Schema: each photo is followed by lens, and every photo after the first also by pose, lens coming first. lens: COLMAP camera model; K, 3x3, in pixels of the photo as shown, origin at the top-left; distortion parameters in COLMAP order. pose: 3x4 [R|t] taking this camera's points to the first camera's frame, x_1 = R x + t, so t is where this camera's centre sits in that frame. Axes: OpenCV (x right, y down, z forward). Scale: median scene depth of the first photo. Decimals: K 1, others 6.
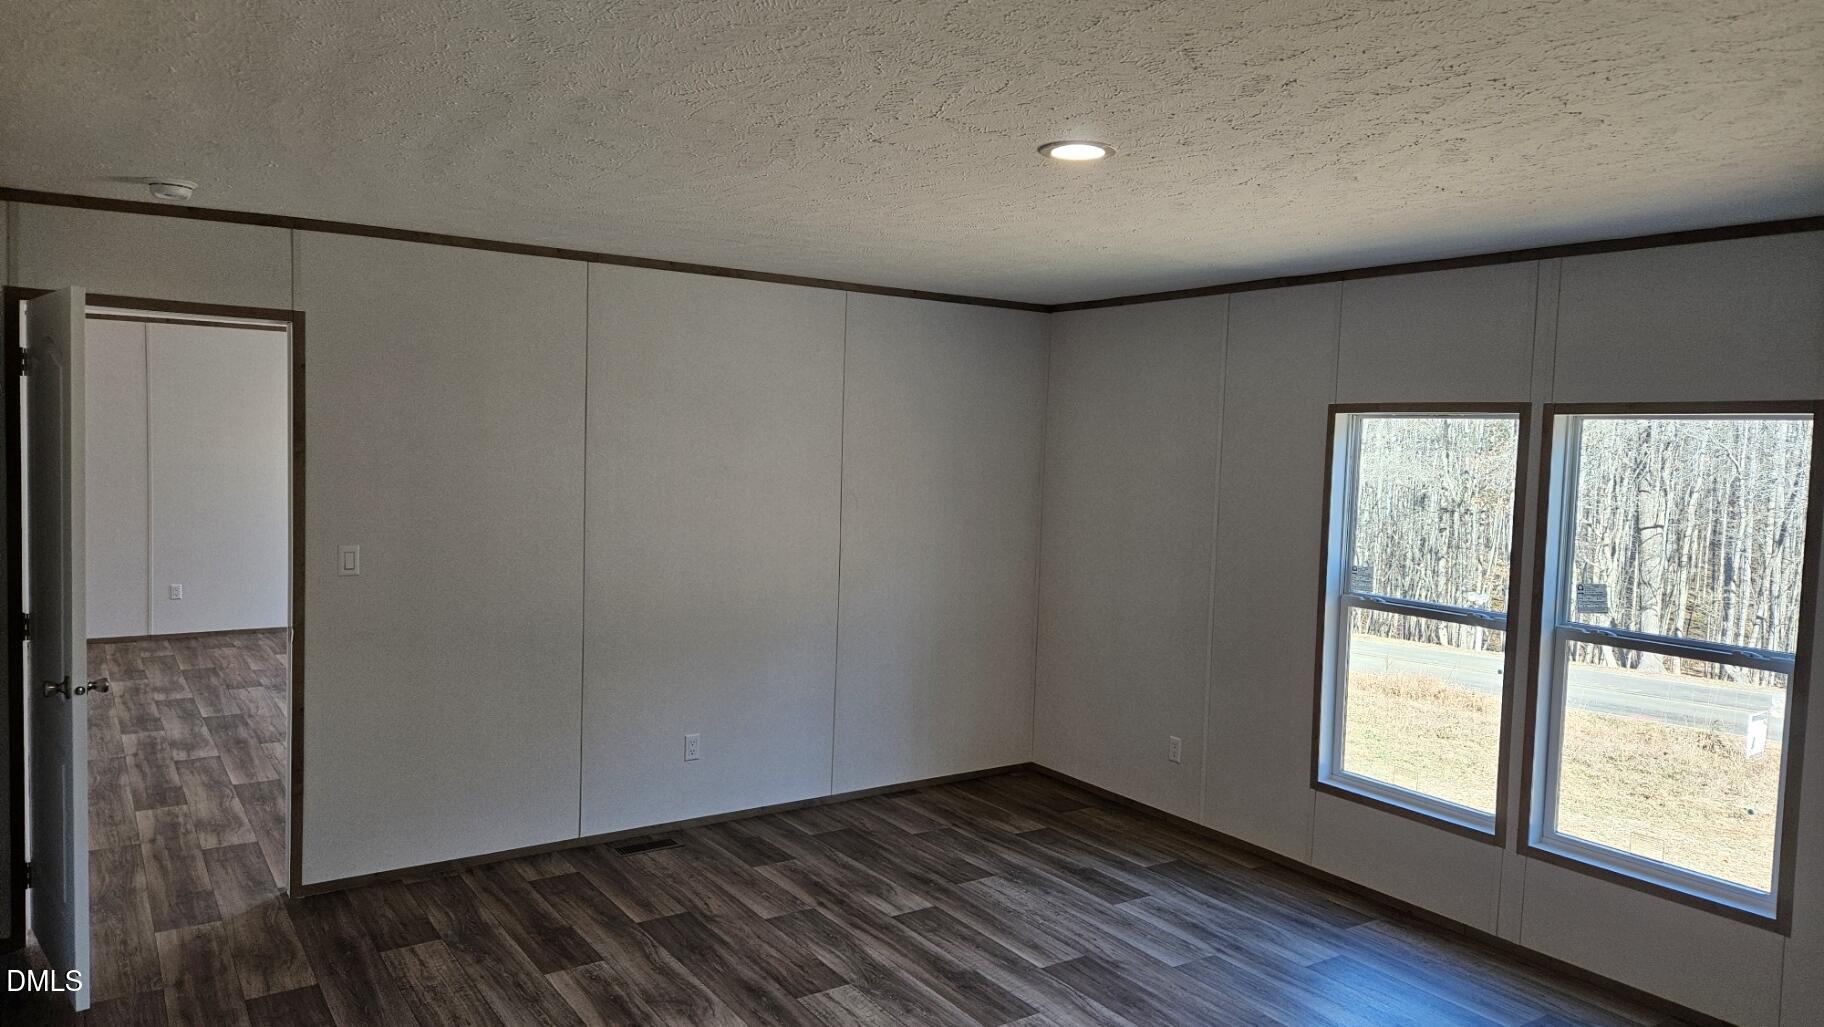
lens RADIAL K [[1211.6, 0, 914.0], [0, 1211.6, 500.2], [0, 0, 1]] dist [0.052894, -0.021492]
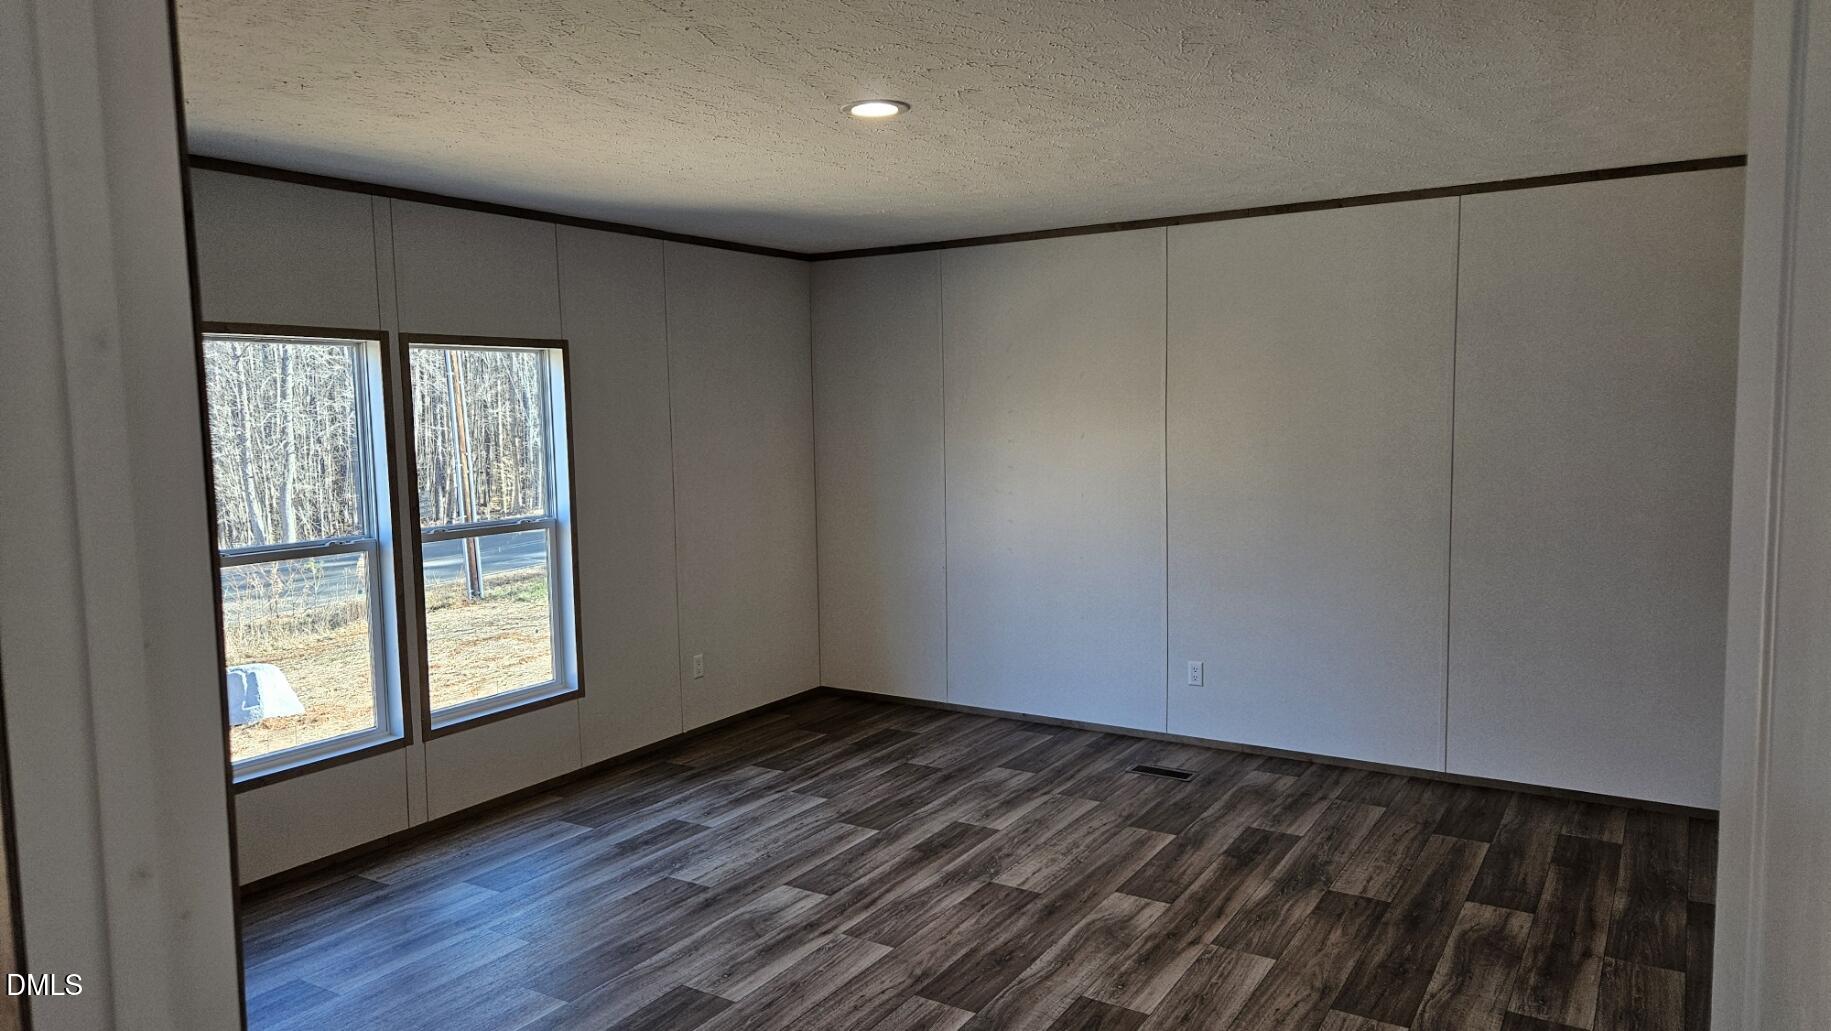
lens RADIAL K [[1216.2, 0, 930.5], [0, 1216.2, 528.8], [0, 0, 1]] dist [0.052894, -0.021492]
pose [[-0.404929, -0.128468, 0.905278, -0.871026], [0.038860, 0.986768, 0.157414, -0.076972], [-0.913522, 0.098921, -0.394579, 1.295068]]
